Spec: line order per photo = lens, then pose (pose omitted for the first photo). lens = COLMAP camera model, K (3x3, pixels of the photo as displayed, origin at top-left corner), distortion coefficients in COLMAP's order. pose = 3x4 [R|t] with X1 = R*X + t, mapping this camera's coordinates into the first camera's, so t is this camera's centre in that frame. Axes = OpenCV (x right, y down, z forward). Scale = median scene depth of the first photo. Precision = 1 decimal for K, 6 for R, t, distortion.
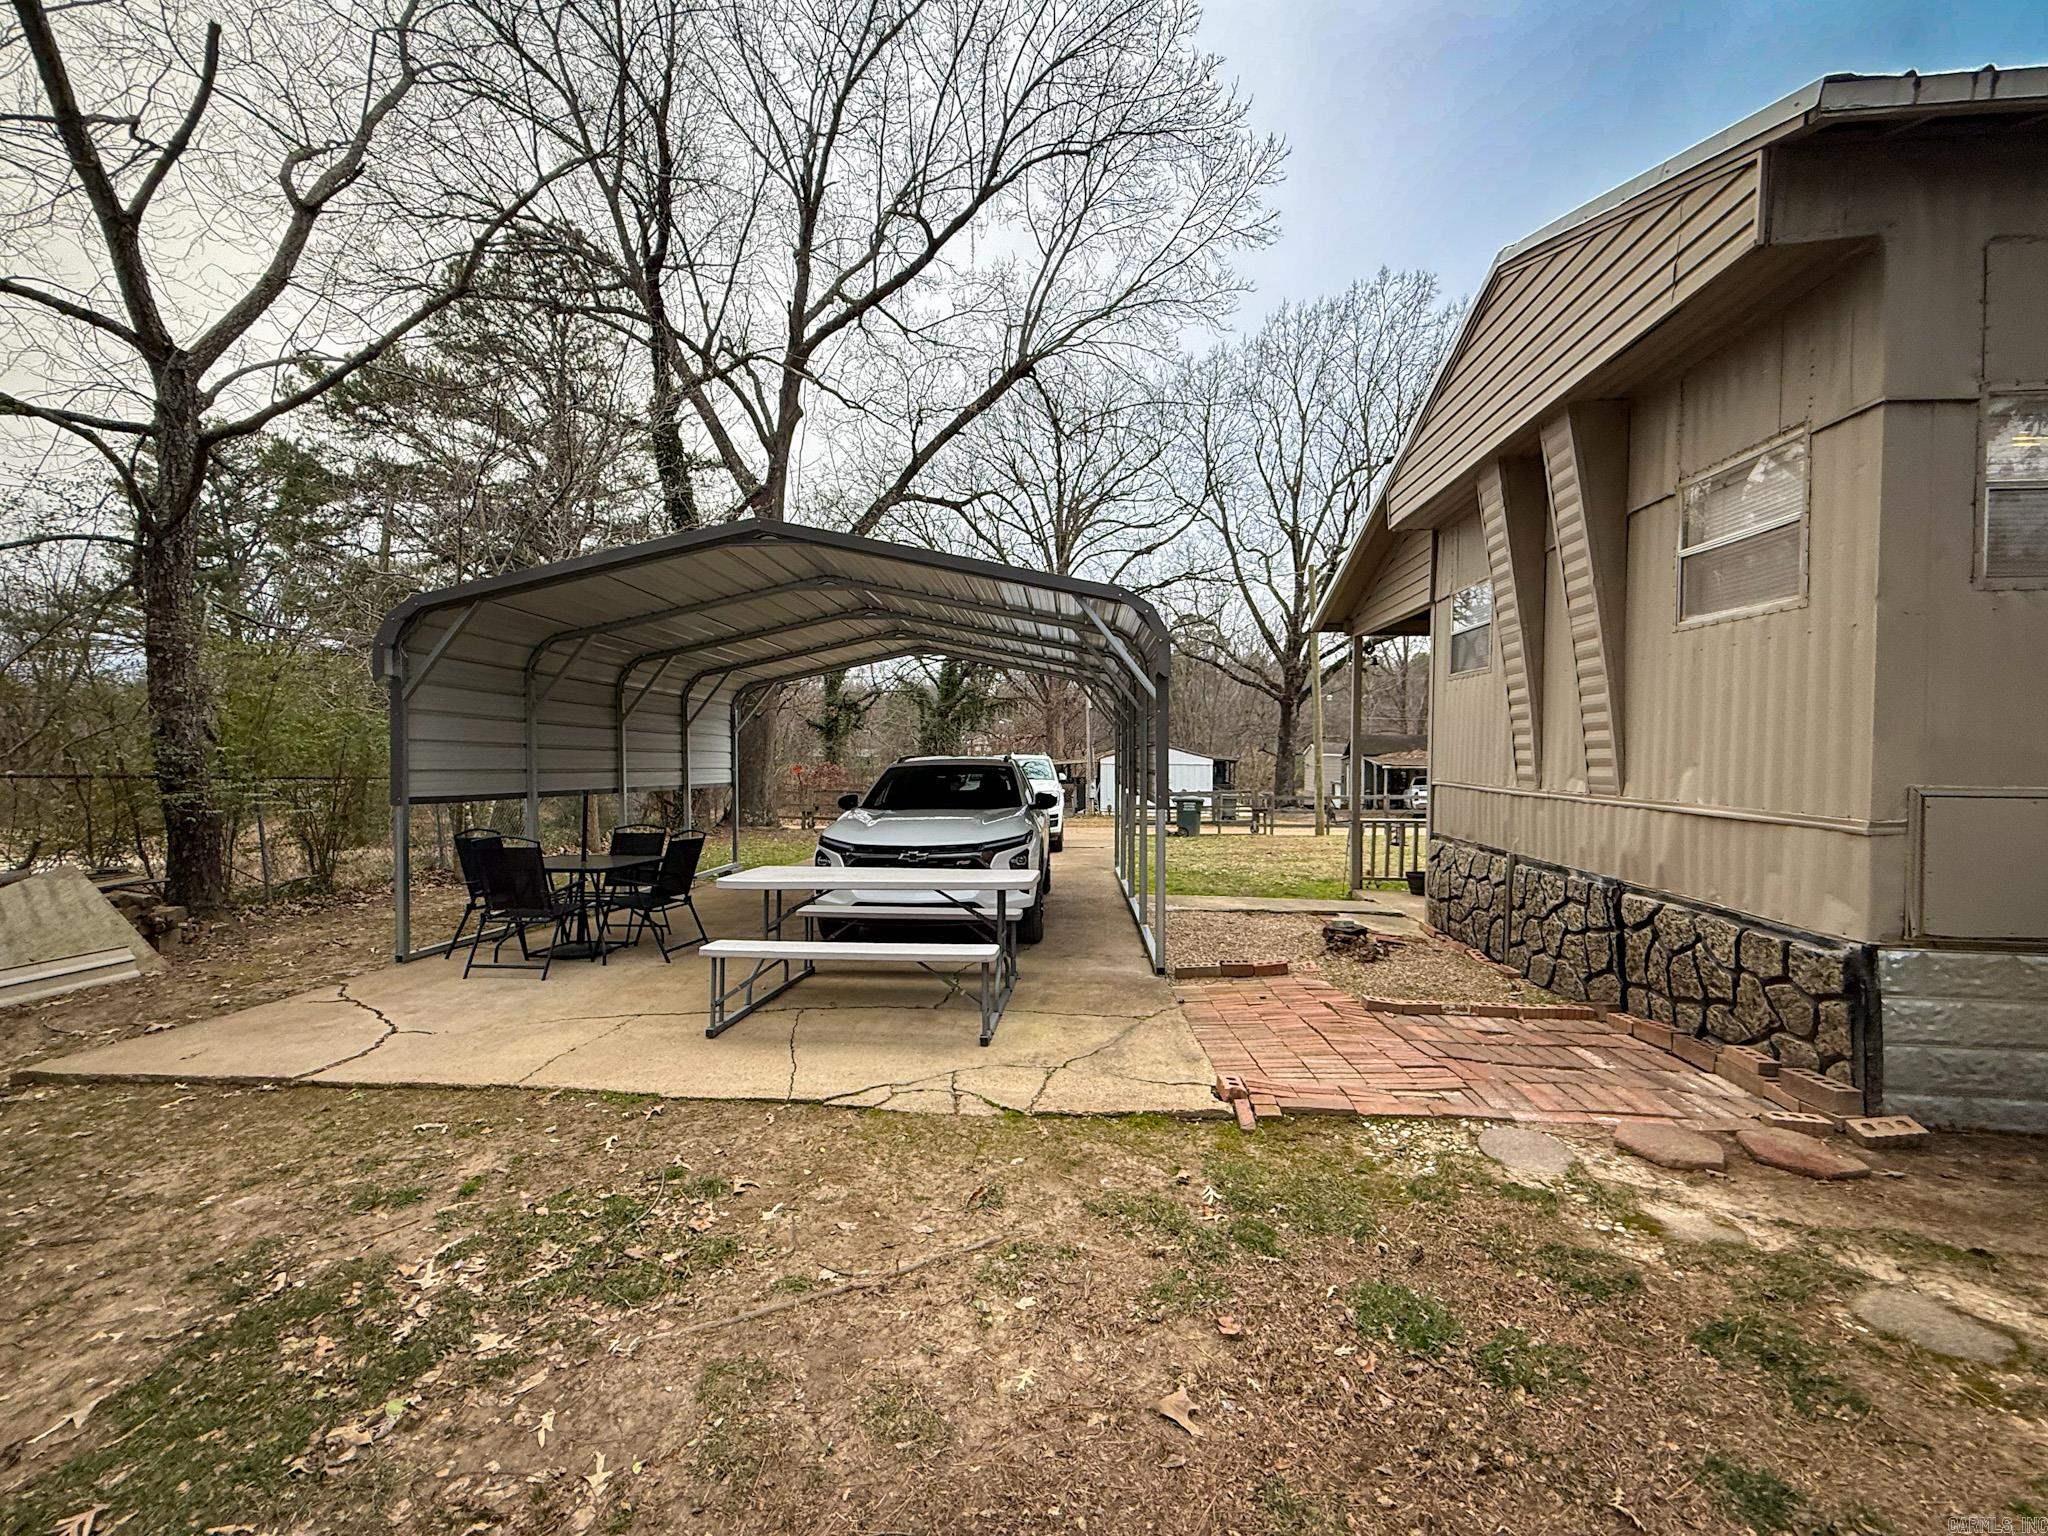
lens RADIAL K [[861.4, 0, 1024.7], [0, 861.4, 768.8], [0, 0, 1]] dist [-0.001170, -0.000504]
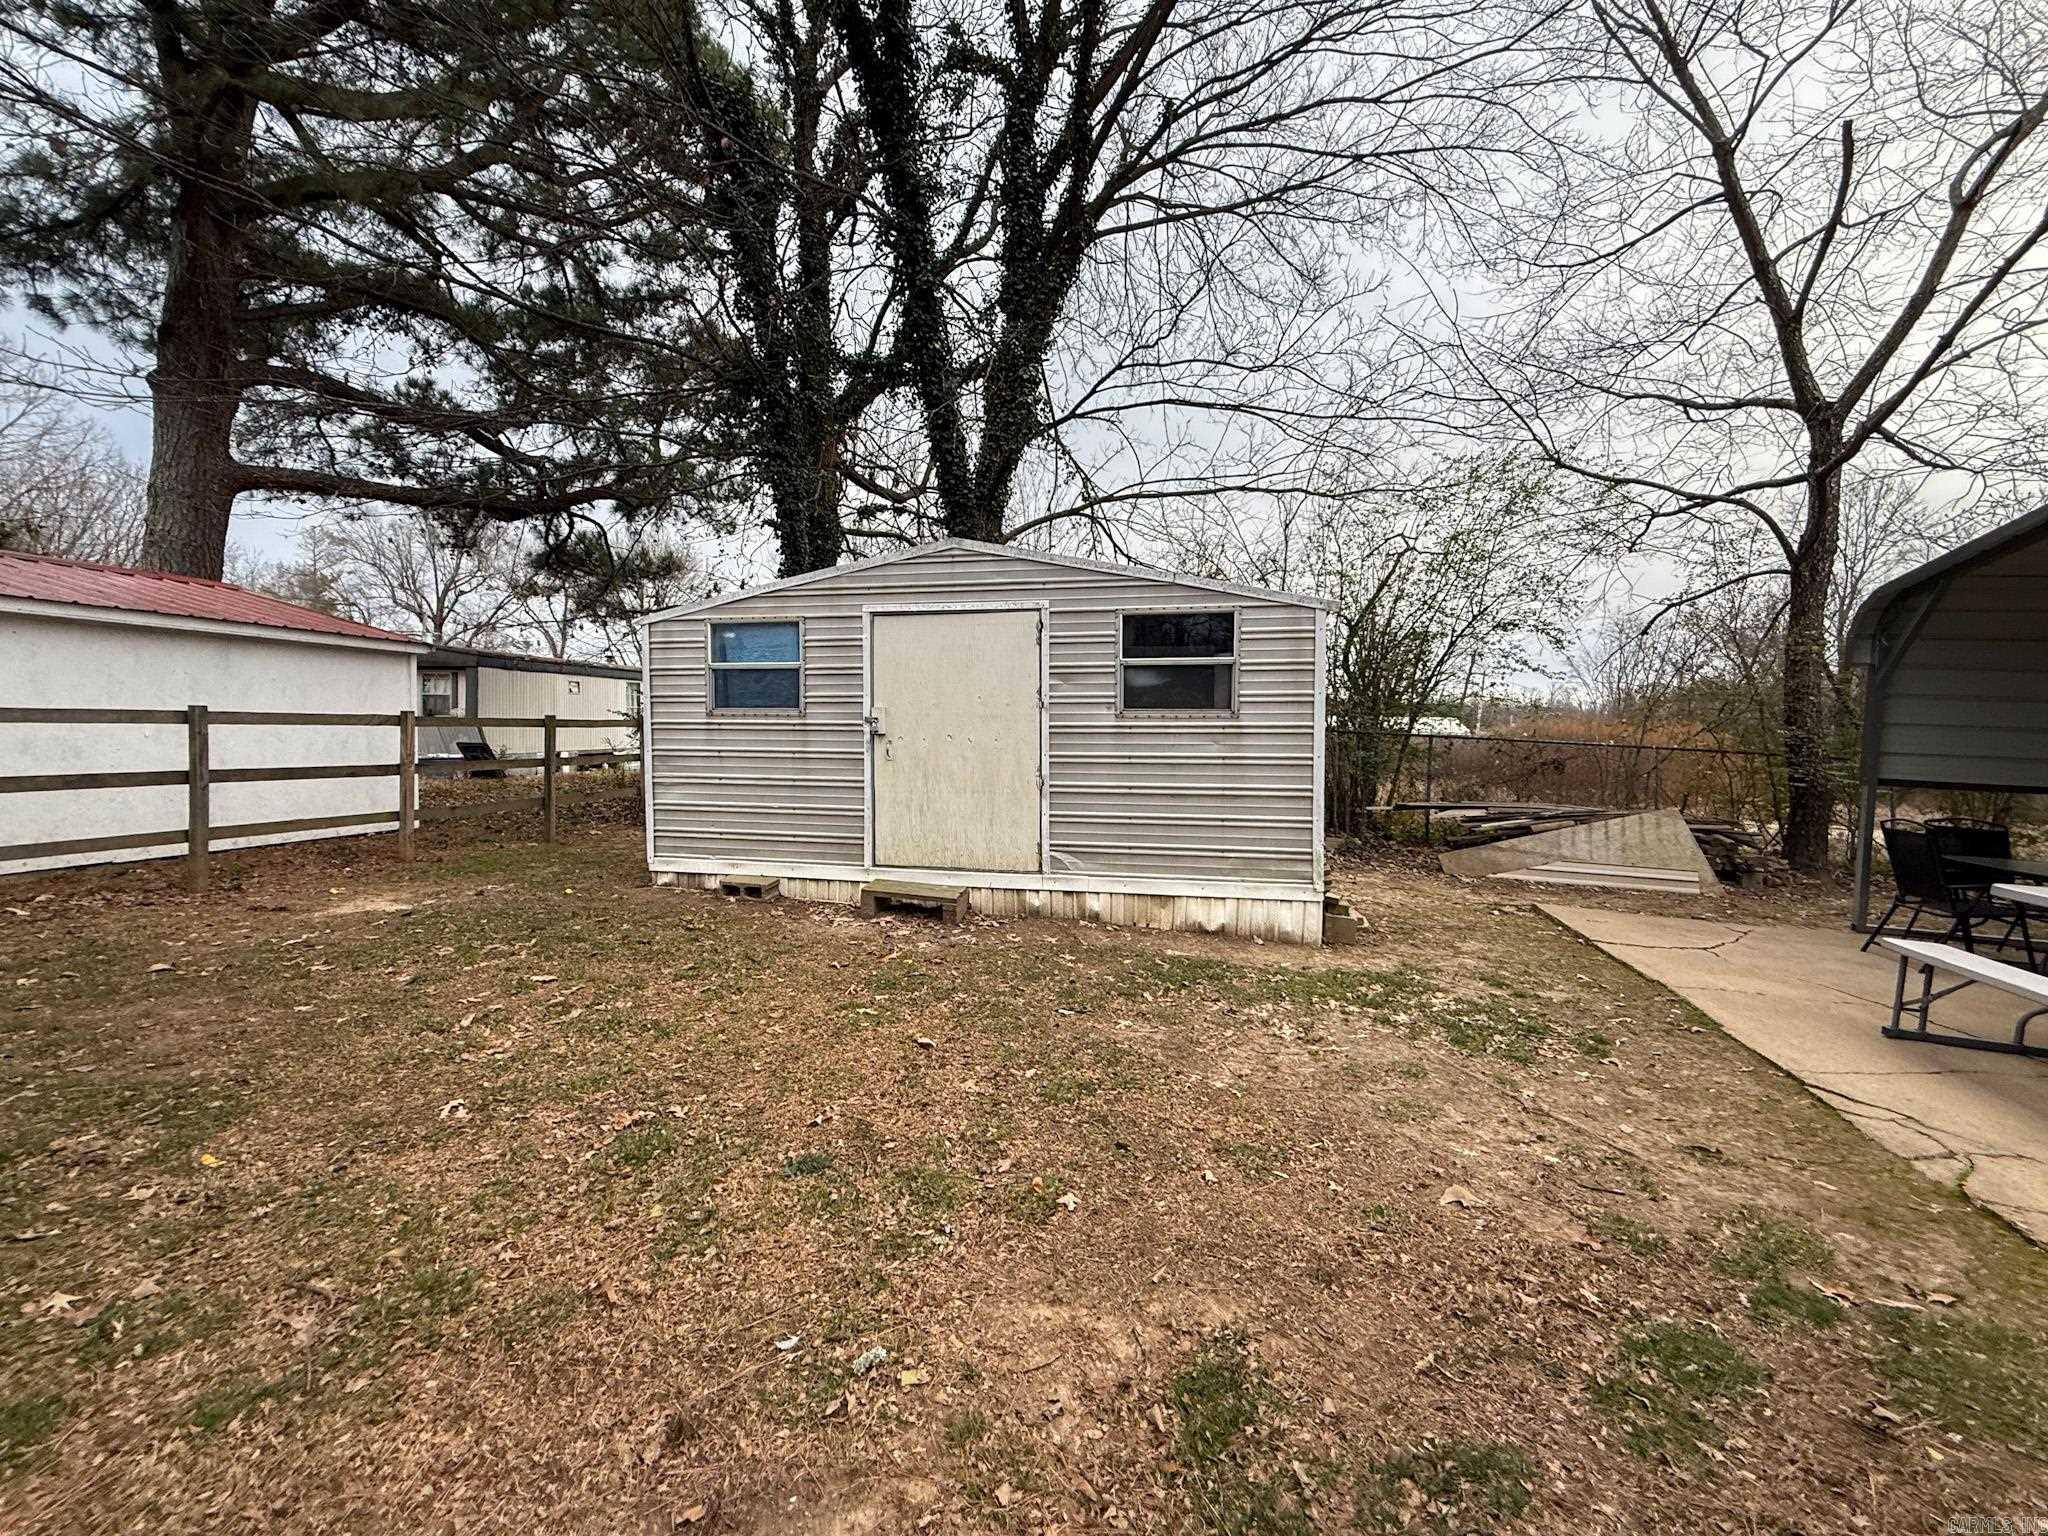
lens RADIAL K [[829.8, 0, 1022.4], [0, 829.8, 786.1], [0, 0, 1]] dist [-0.001318, 0.000306]
pose [[-0.192098, 0.069560, -0.978907, 0.802649], [-0.042835, 0.995940, 0.079176, 0.012500], [0.980441, 0.057141, -0.188338, 0.275570]]
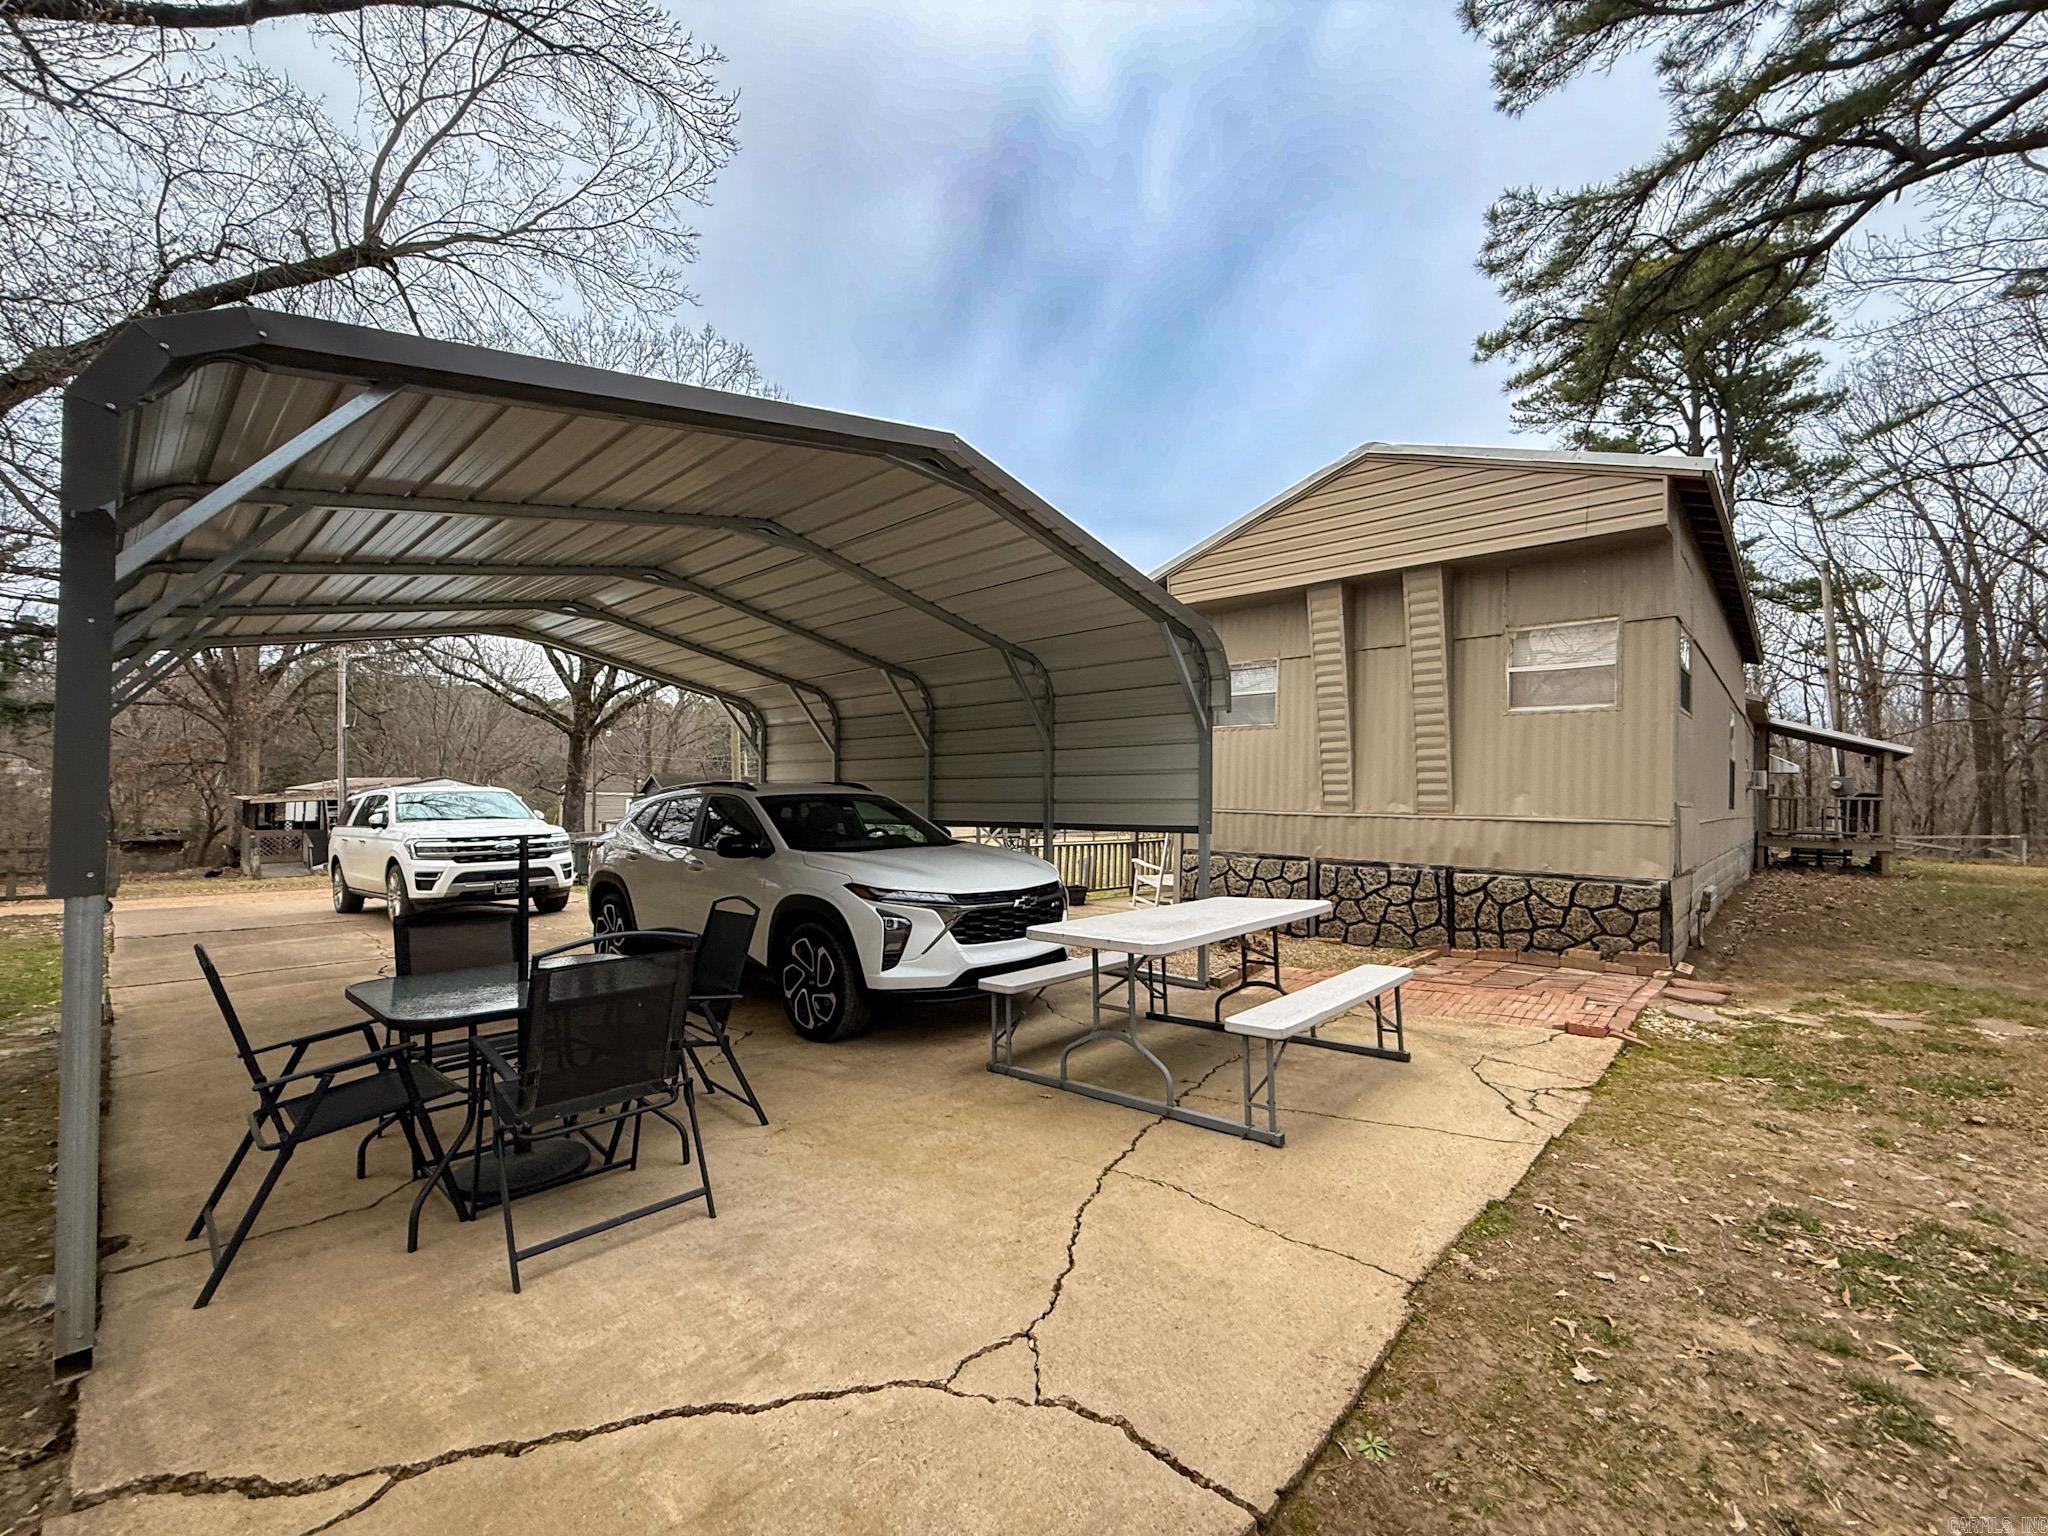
lens RADIAL K [[829.8, 0, 1023.3], [0, 829.8, 789.7], [0, 0, 1]] dist [-0.001318, 0.000306]
pose [[0.611563, 0.010545, 0.791126, -1.280507], [0.006848, 0.999803, -0.018621, 0.014924], [-0.791166, 0.016806, 0.611370, 0.865681]]
